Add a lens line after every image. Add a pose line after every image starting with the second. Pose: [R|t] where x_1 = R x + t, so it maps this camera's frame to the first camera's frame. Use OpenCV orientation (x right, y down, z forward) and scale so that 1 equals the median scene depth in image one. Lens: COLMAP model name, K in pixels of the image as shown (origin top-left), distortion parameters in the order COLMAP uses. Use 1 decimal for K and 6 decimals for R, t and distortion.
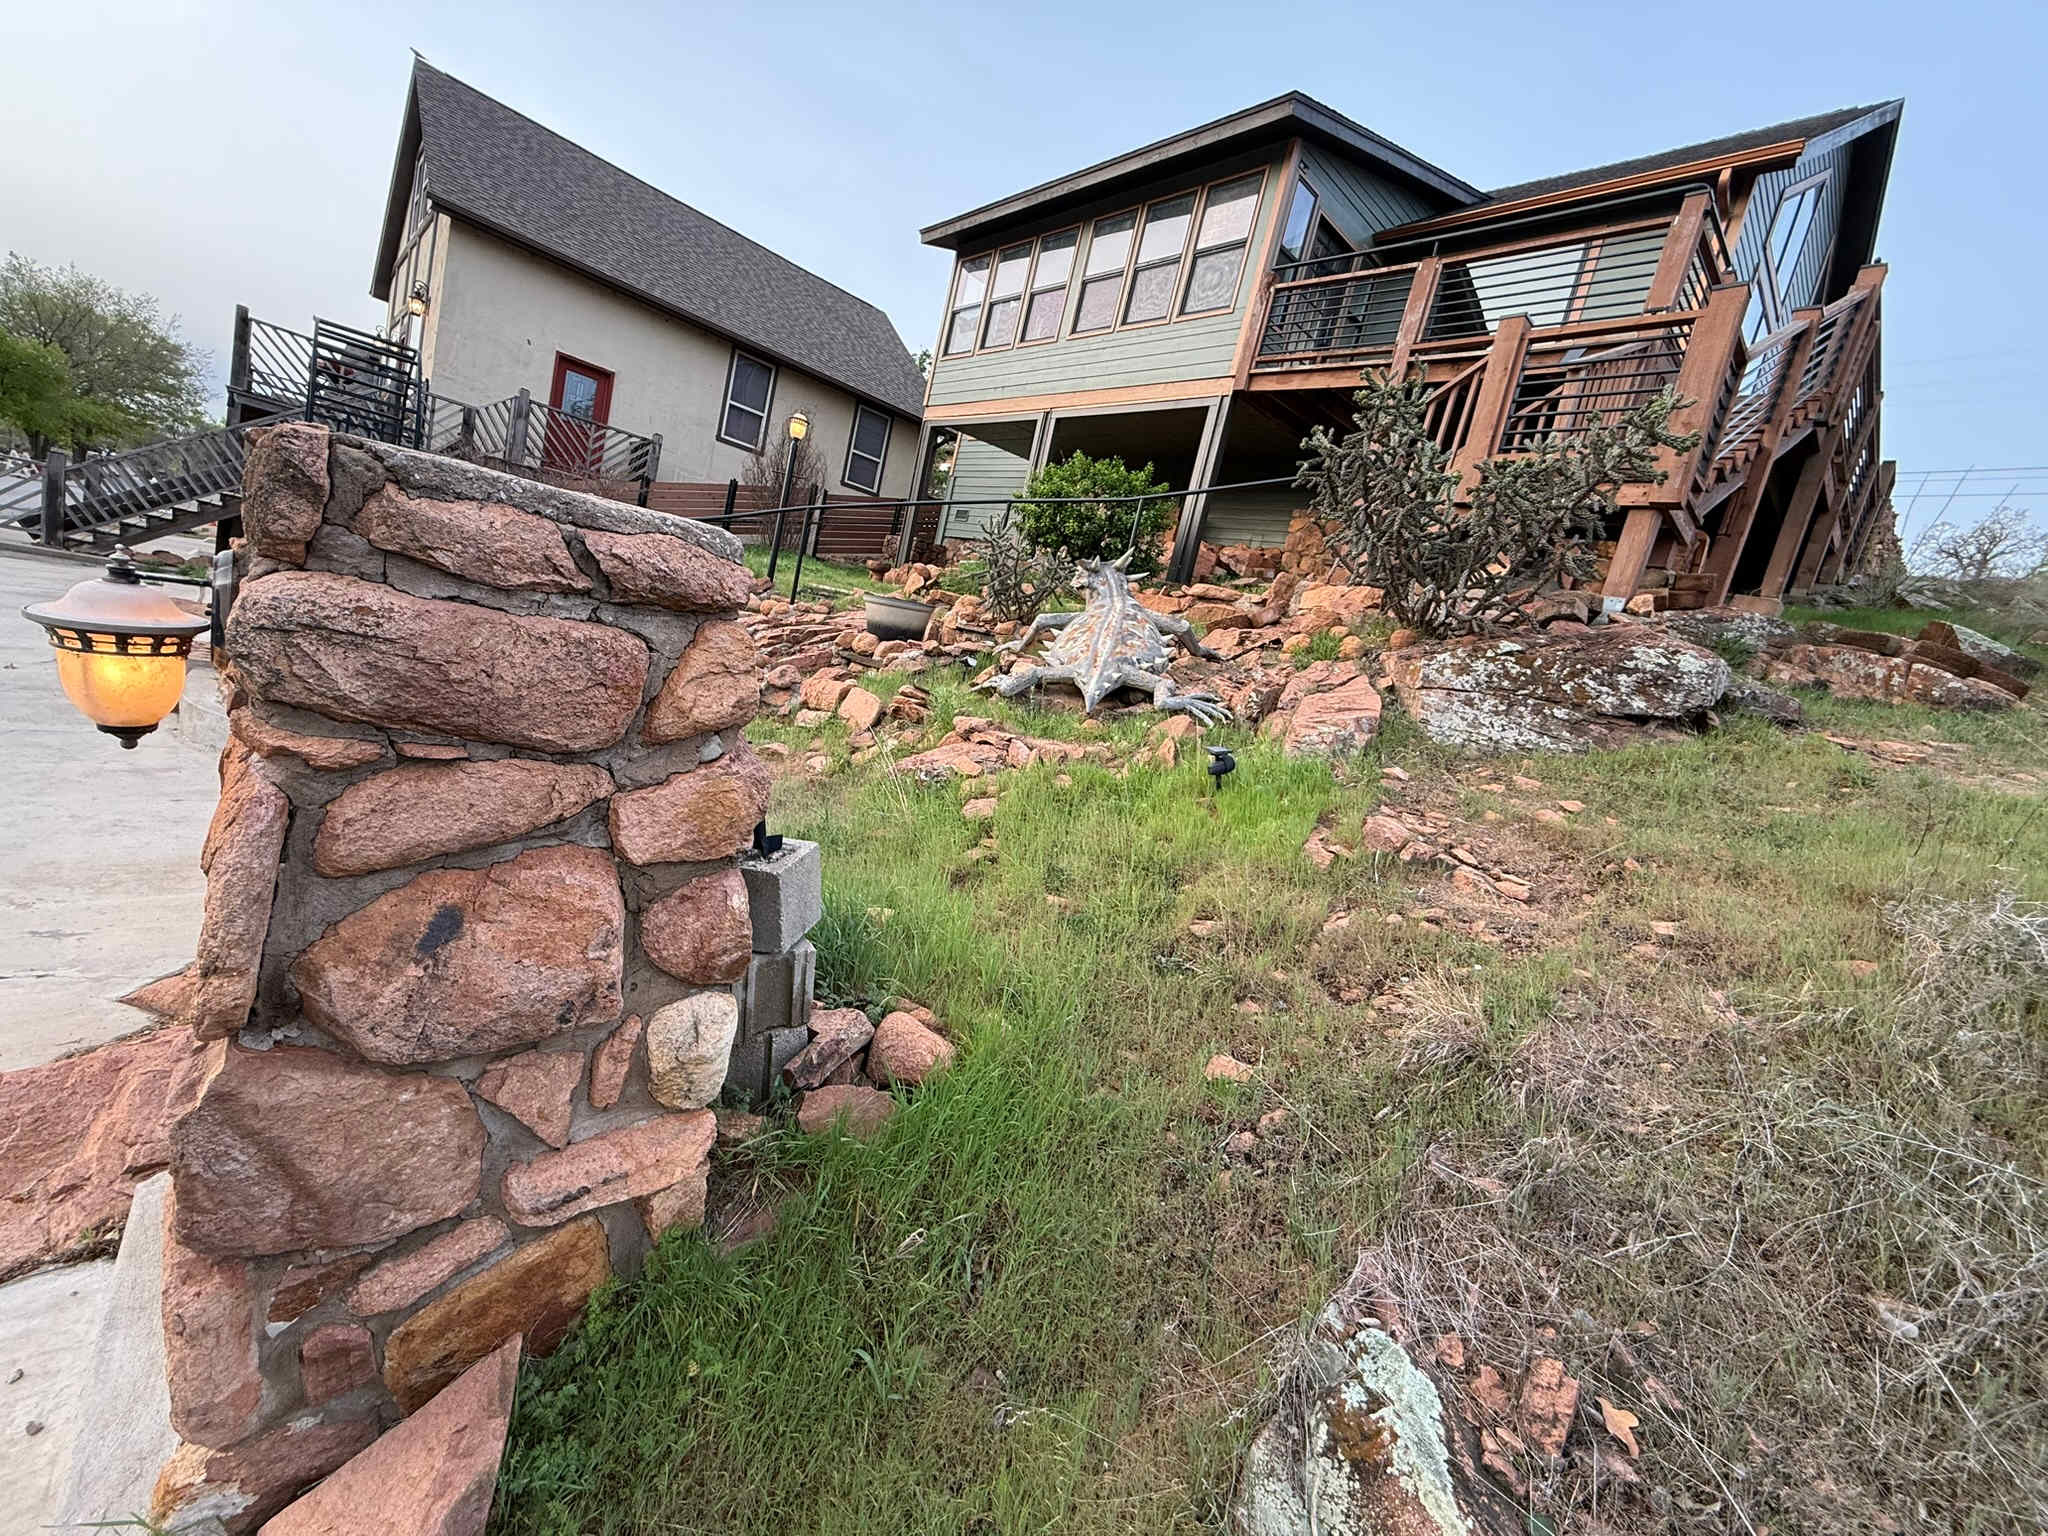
lens RADIAL K [[811.1, 0, 1022.8], [0, 811.1, 762.4], [0, 0, 1]] dist [-0.000411, 0.000244]
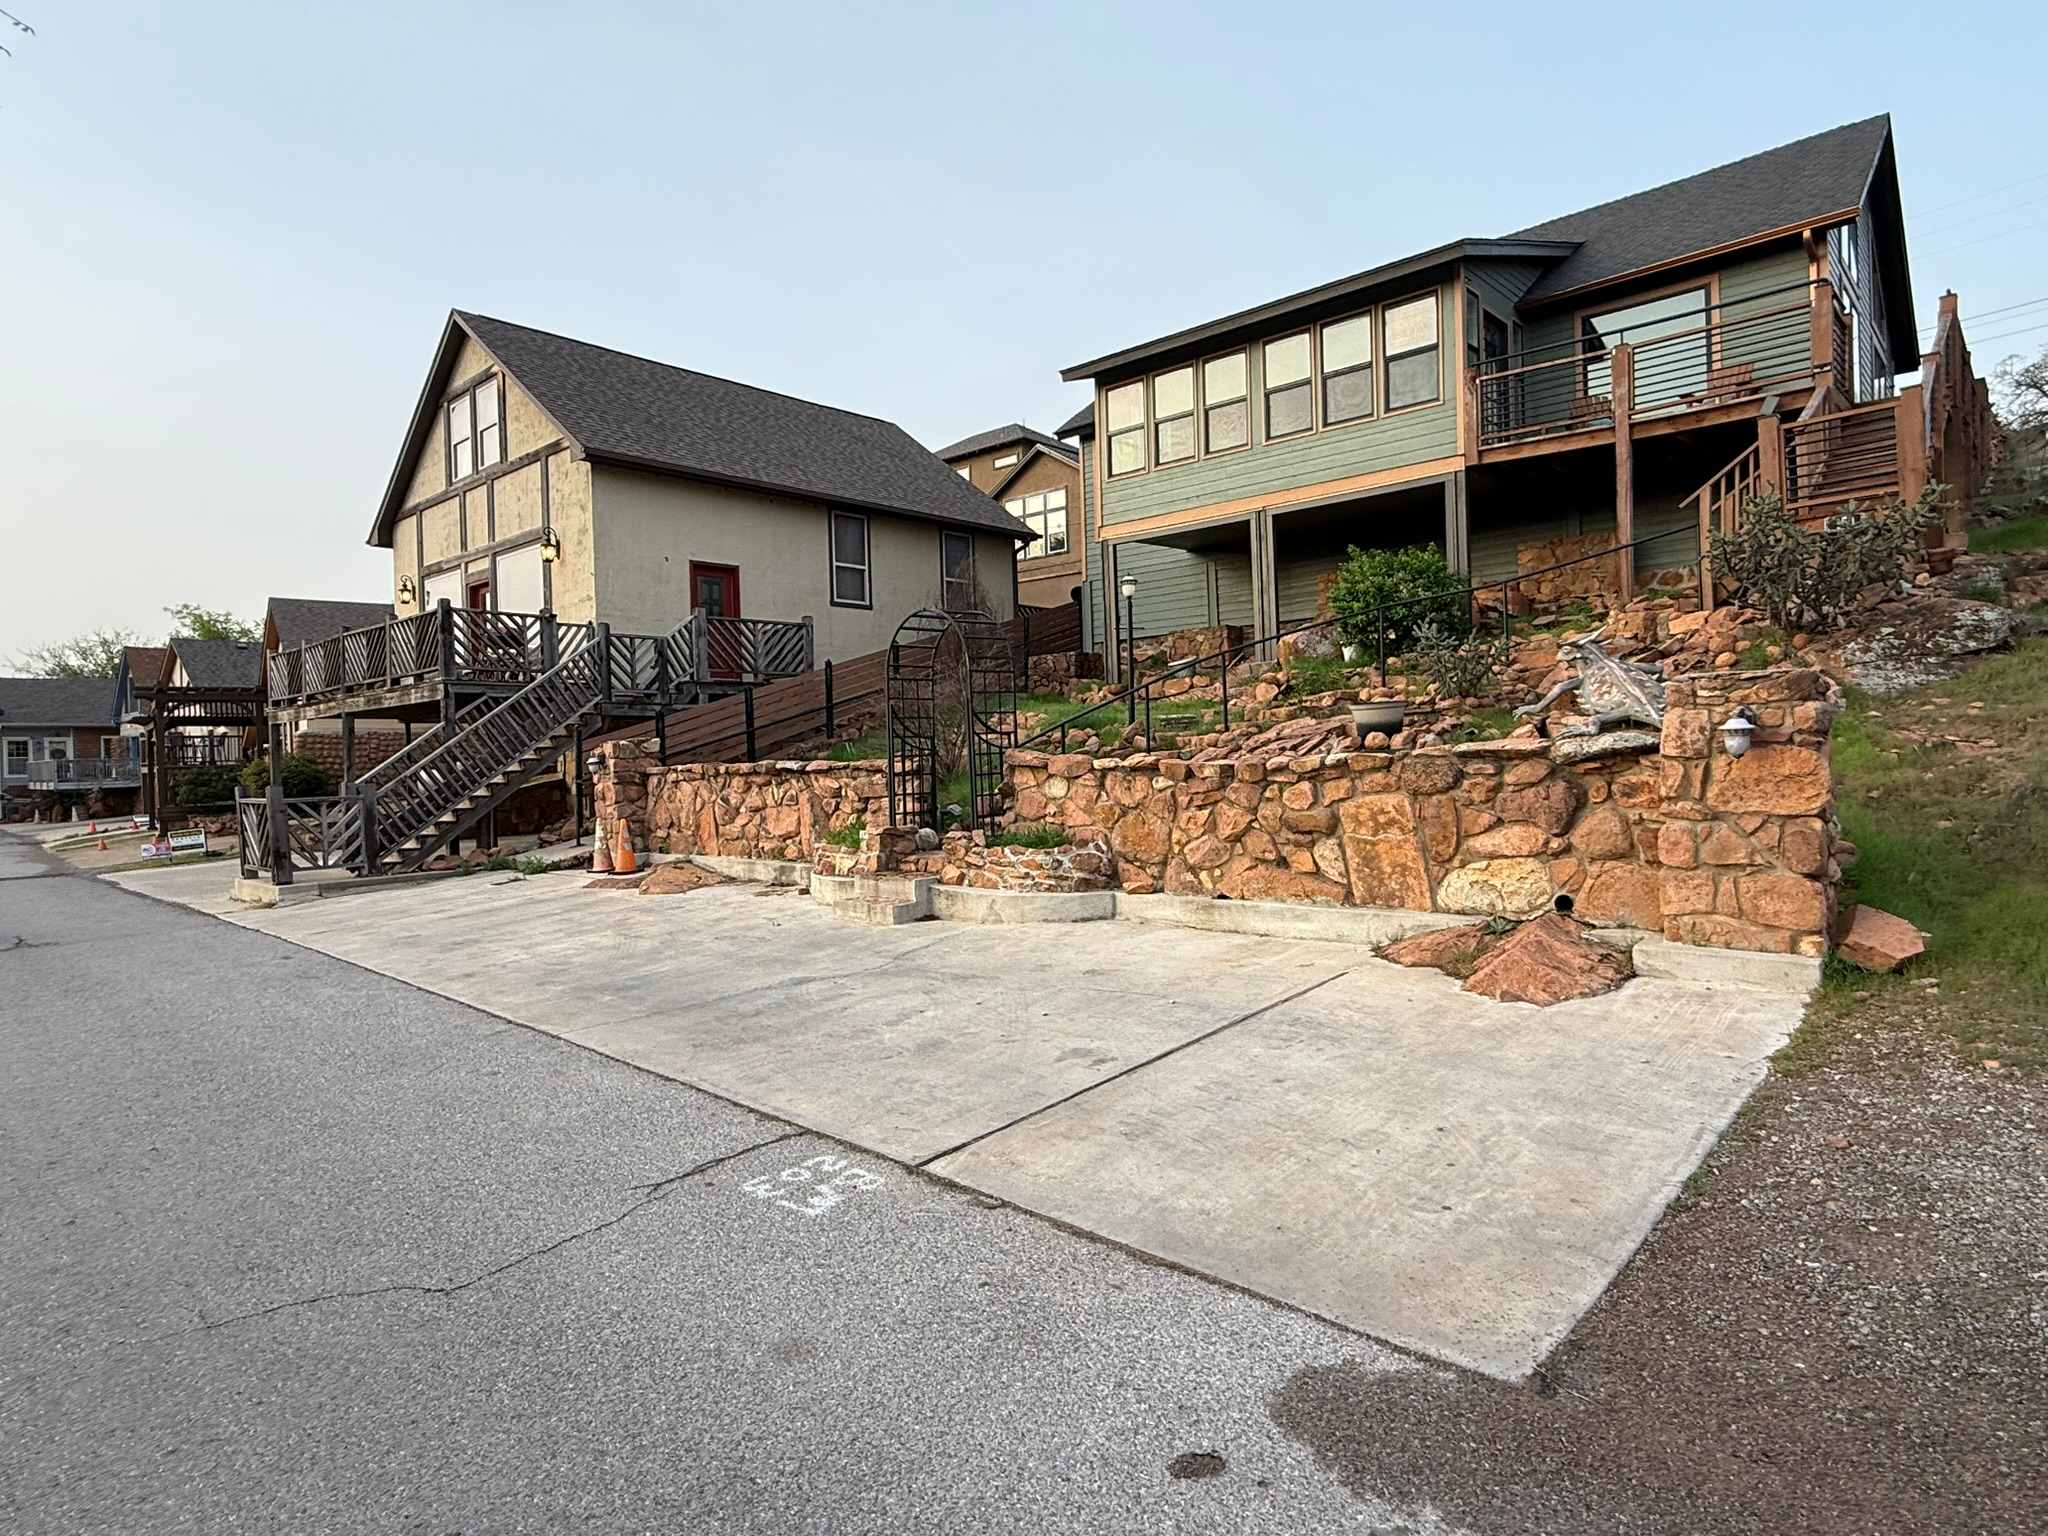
lens RADIAL K [[1135.0, 0, 1027.9], [0, 1135.0, 755.2], [0, 0, 1]] dist [-0.007917, 0.009957]
pose [[0.963305, -0.253113, 0.089316, -1.435336], [0.262667, 0.957436, -0.119677, -0.082714], [-0.055222, 0.138746, 0.988787, -1.232948]]
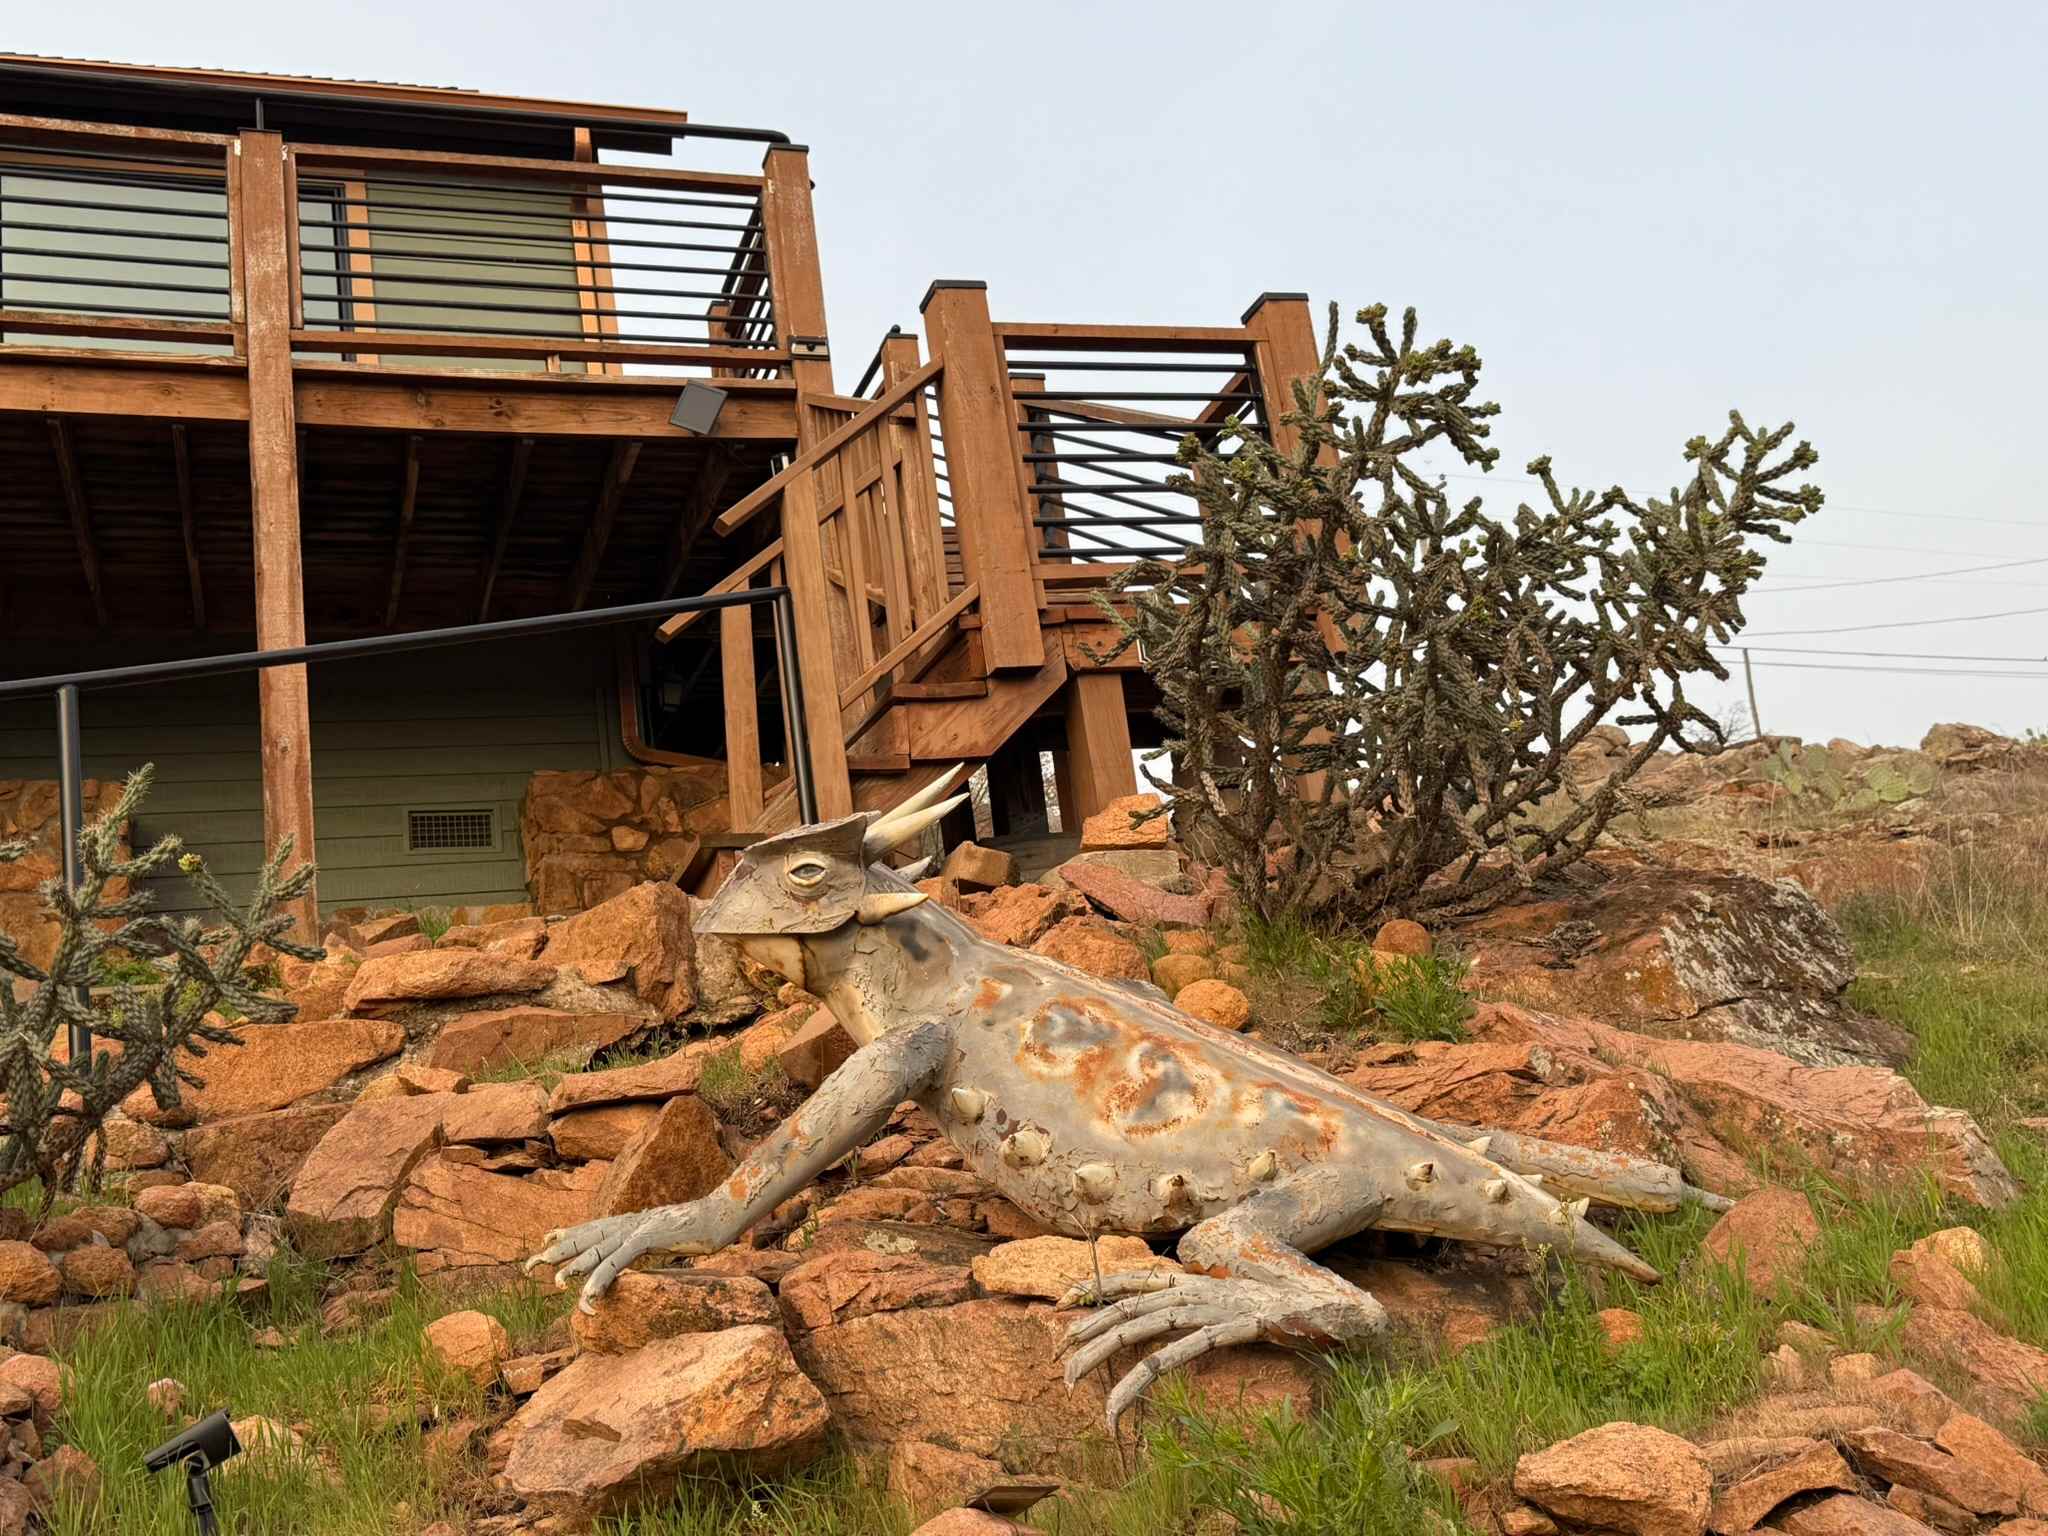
lens RADIAL K [[2096.3, 0, 1015.3], [0, 2096.3, 753.3], [0, 0, 1]] dist [0.046888, 0.000000]
pose [[0.333399, -0.025870, 0.942431, -0.698956], [0.344250, 0.933942, -0.096147, -0.244370], [-0.877689, 0.356487, 0.320281, 0.935855]]
